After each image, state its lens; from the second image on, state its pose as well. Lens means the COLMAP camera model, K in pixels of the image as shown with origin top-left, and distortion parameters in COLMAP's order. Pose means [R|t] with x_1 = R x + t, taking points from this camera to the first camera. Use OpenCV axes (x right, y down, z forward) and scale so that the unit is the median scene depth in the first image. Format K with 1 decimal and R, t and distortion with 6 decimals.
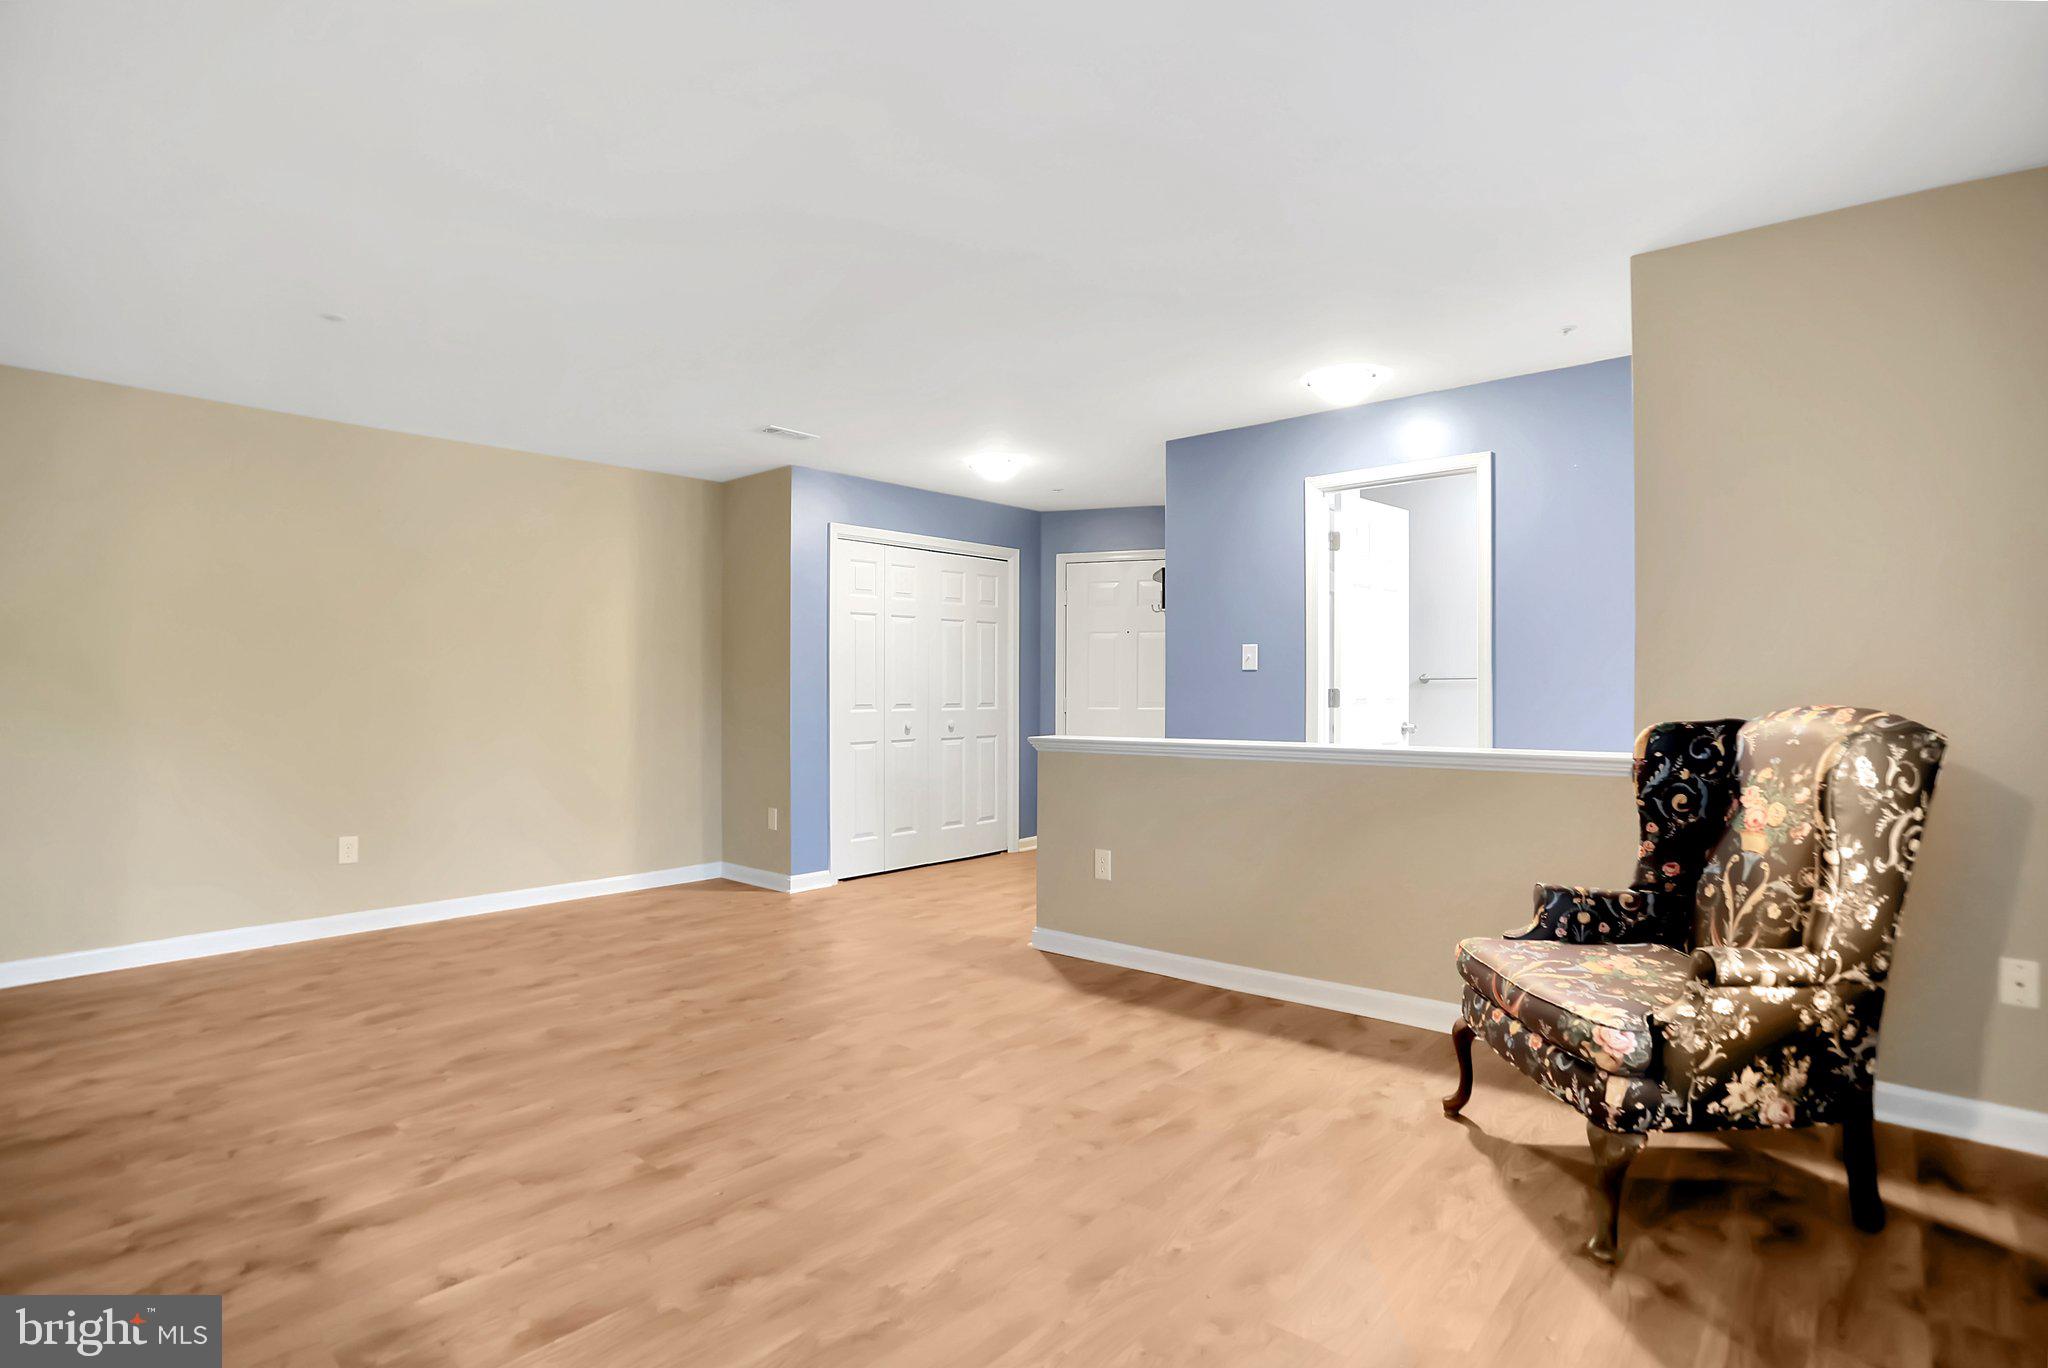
lens RADIAL K [[1013.9, 0, 1026.6], [0, 1013.9, 675.6], [0, 0, 1]] dist [-0.077491, 0.031324]
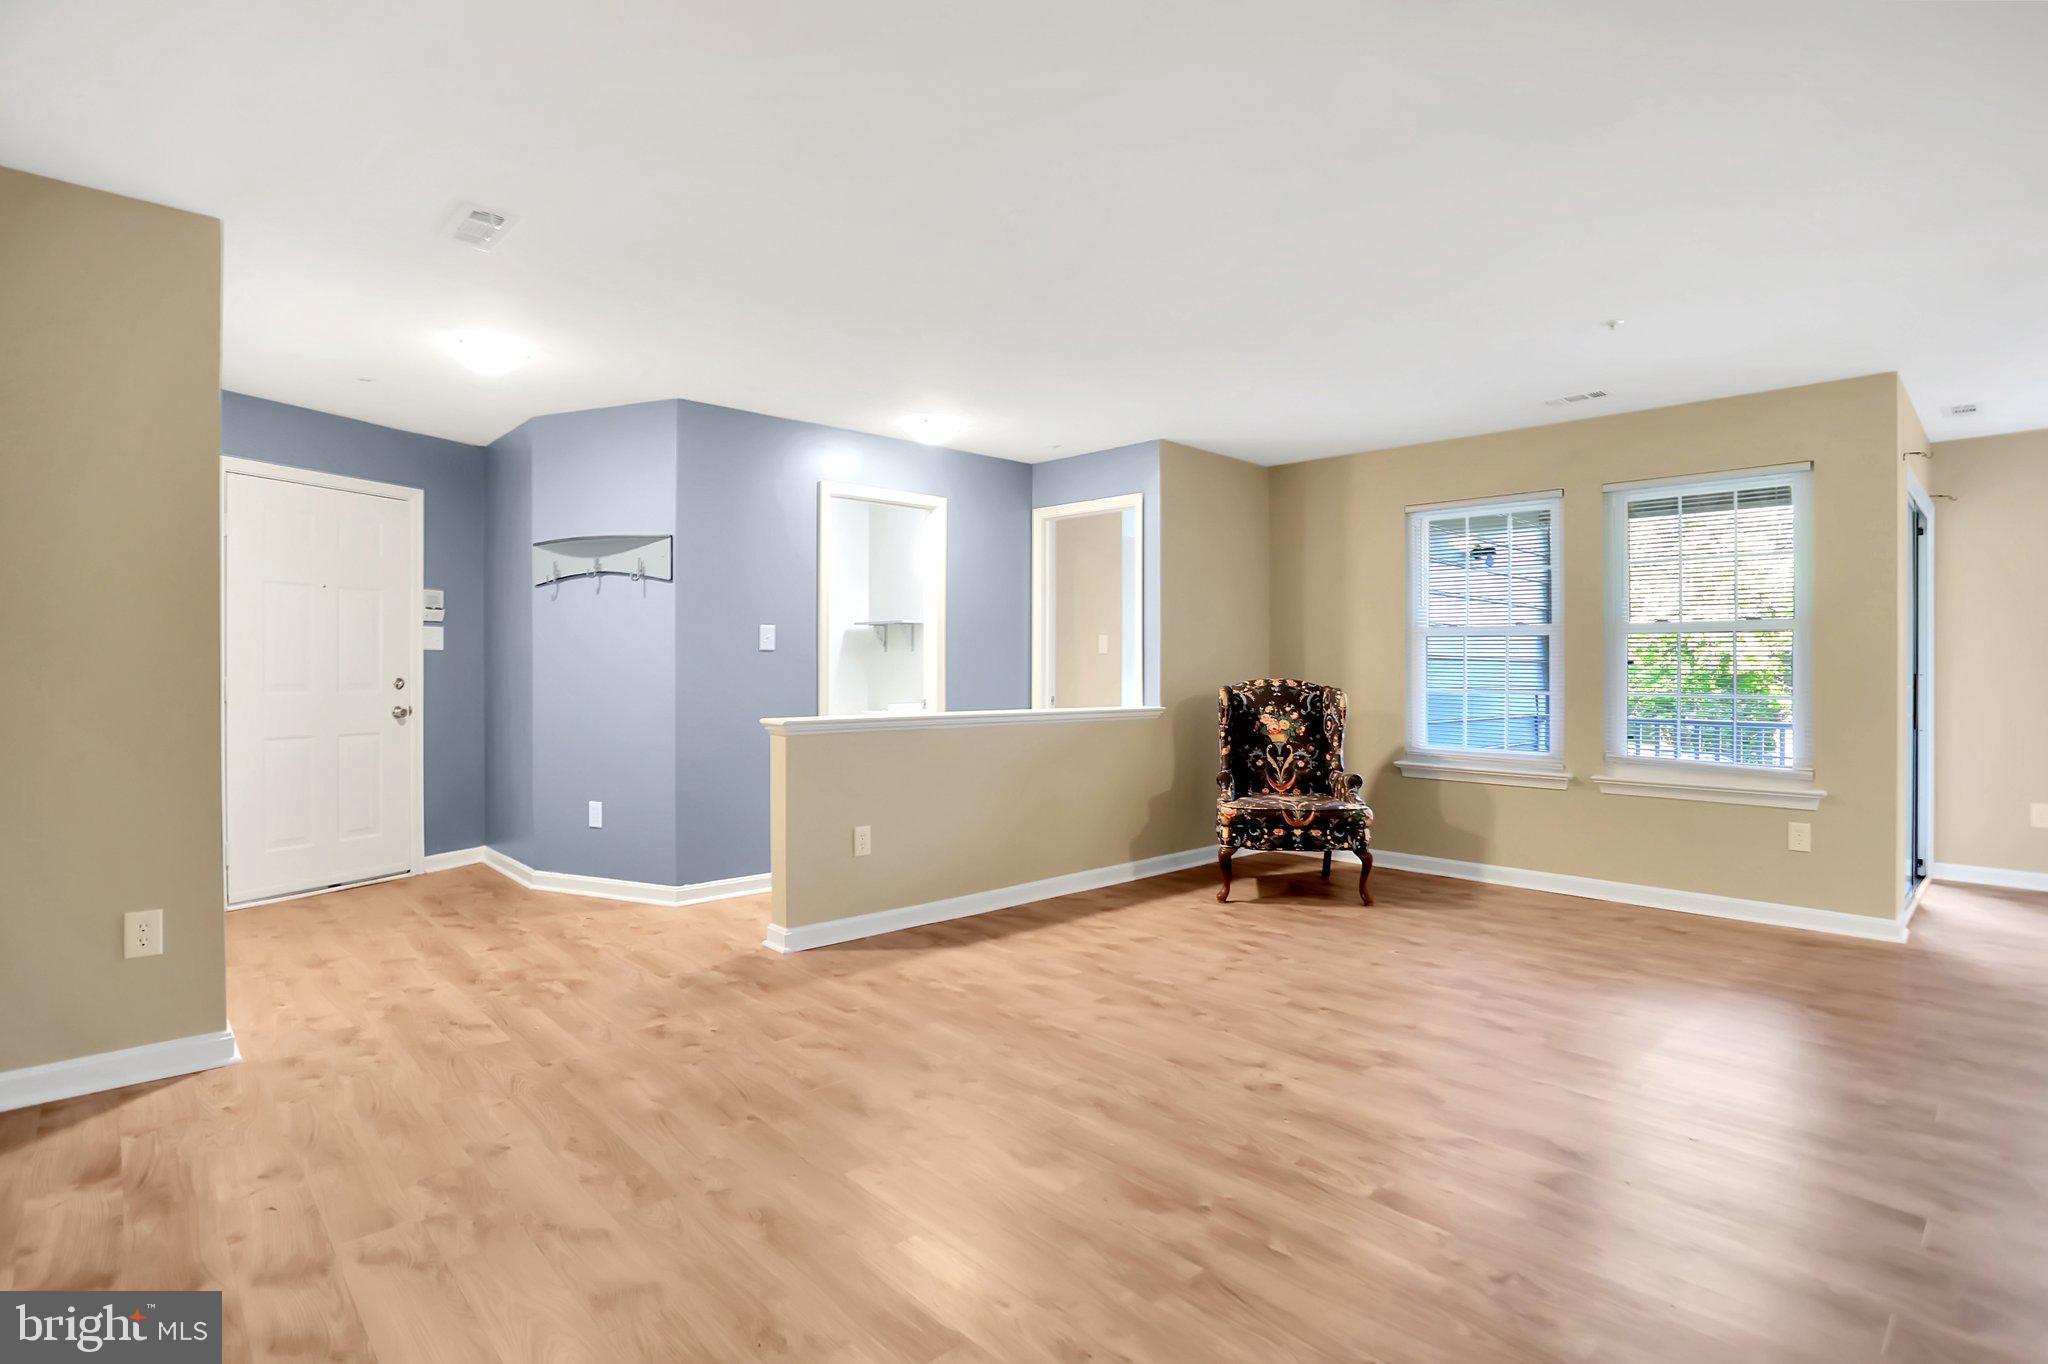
lens RADIAL K [[1013.9, 0, 1026.6], [0, 1013.9, 673.6], [0, 0, 1]] dist [-0.077491, 0.031324]
pose [[0.103453, -0.002879, 0.994630, -1.418373], [-0.019244, 0.999803, 0.004896, 0.015935], [-0.994448, -0.019647, 0.103377, 1.136064]]
